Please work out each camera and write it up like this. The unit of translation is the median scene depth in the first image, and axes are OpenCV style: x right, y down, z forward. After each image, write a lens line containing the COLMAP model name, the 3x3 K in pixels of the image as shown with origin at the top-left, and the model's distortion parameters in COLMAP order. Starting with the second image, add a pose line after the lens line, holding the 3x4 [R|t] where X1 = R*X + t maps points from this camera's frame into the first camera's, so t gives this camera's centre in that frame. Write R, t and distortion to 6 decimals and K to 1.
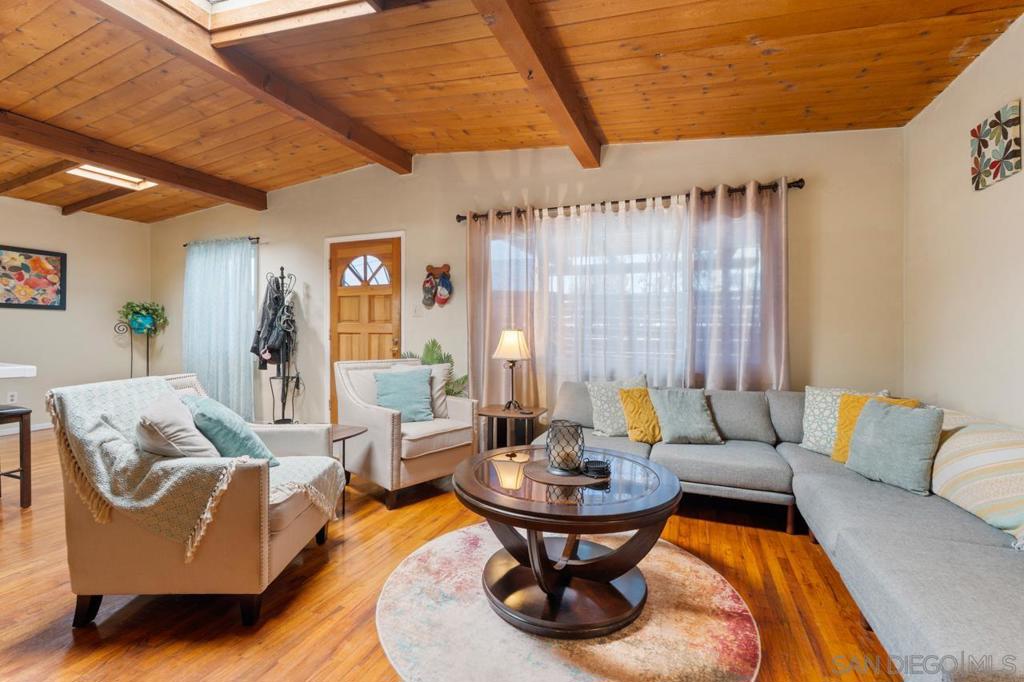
lens RADIAL K [[449.1, 0, 514.2], [0, 449.1, 337.4], [0, 0, 1]] dist [-0.008967, 0.001940]
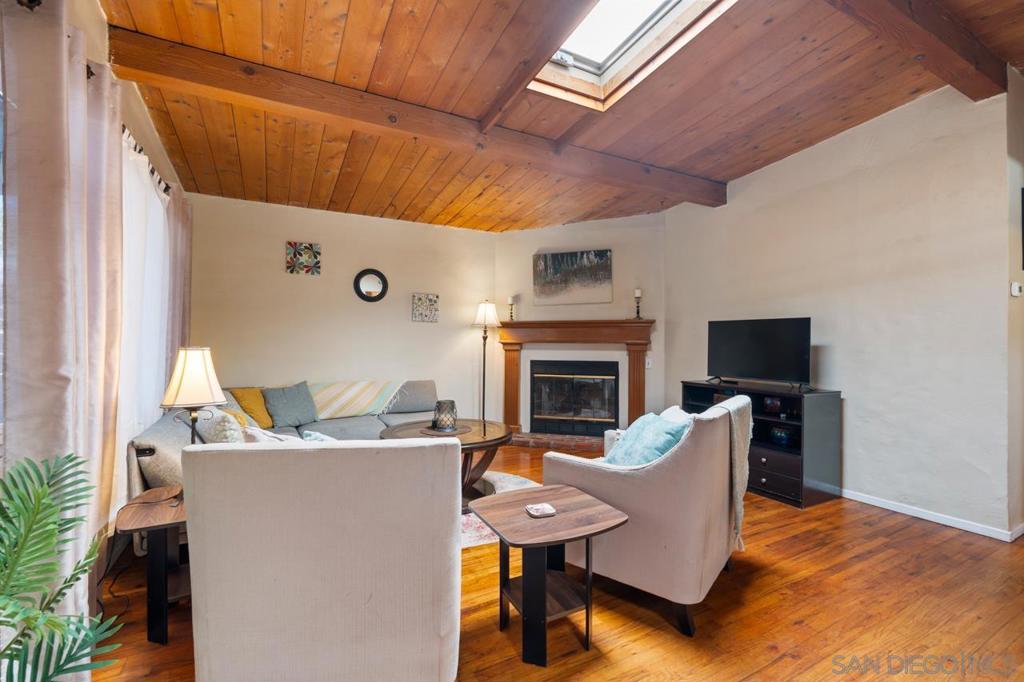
lens RADIAL K [[449.1, 0, 510.1], [0, 449.1, 334.2], [0, 0, 1]] dist [-0.008967, 0.001940]
pose [[-0.763058, -0.003231, 0.646322, -0.544689], [-0.003055, 0.999994, 0.001392, -0.030564], [-0.646323, -0.000912, -0.763064, 1.003695]]
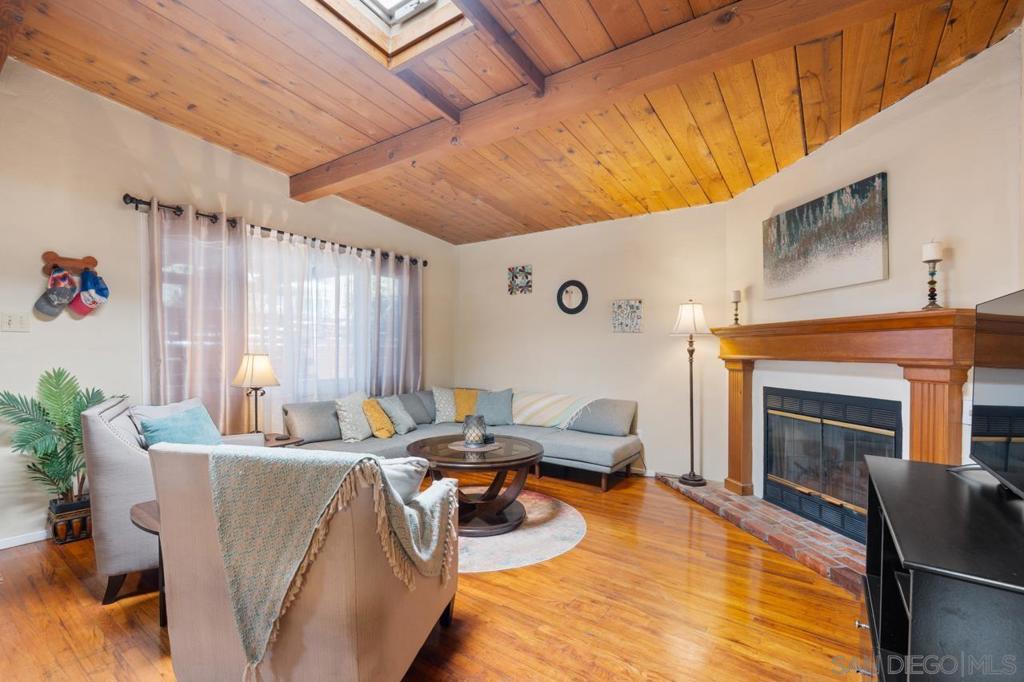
lens RADIAL K [[449.1, 0, 511.0], [0, 449.1, 353.0], [0, 0, 1]] dist [-0.008967, 0.001940]
pose [[0.237075, -0.011695, 0.971421, -0.665891], [0.001080, 0.999930, 0.011775, -0.025798], [-0.971491, -0.001742, 0.237071, 0.230064]]
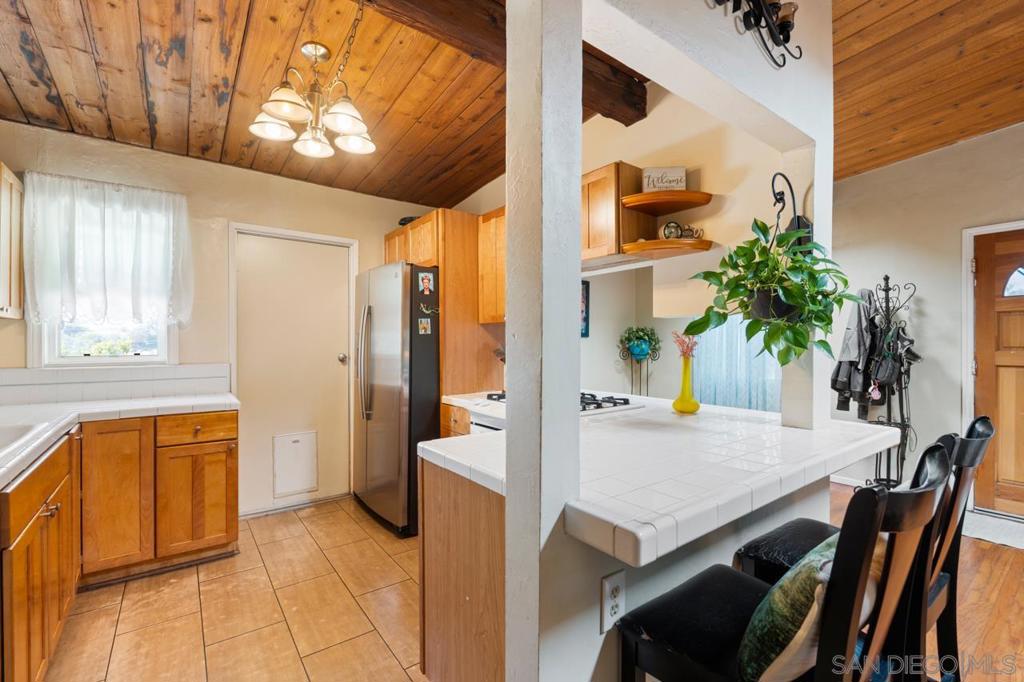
lens RADIAL K [[449.1, 0, 510.2], [0, 449.1, 345.9], [0, 0, 1]] dist [-0.008967, 0.001940]
pose [[0.849636, -0.005032, -0.527346, -0.759518], [-0.000703, 0.999943, -0.010675, -0.036702], [0.527369, 0.009441, 0.849584, 0.046832]]
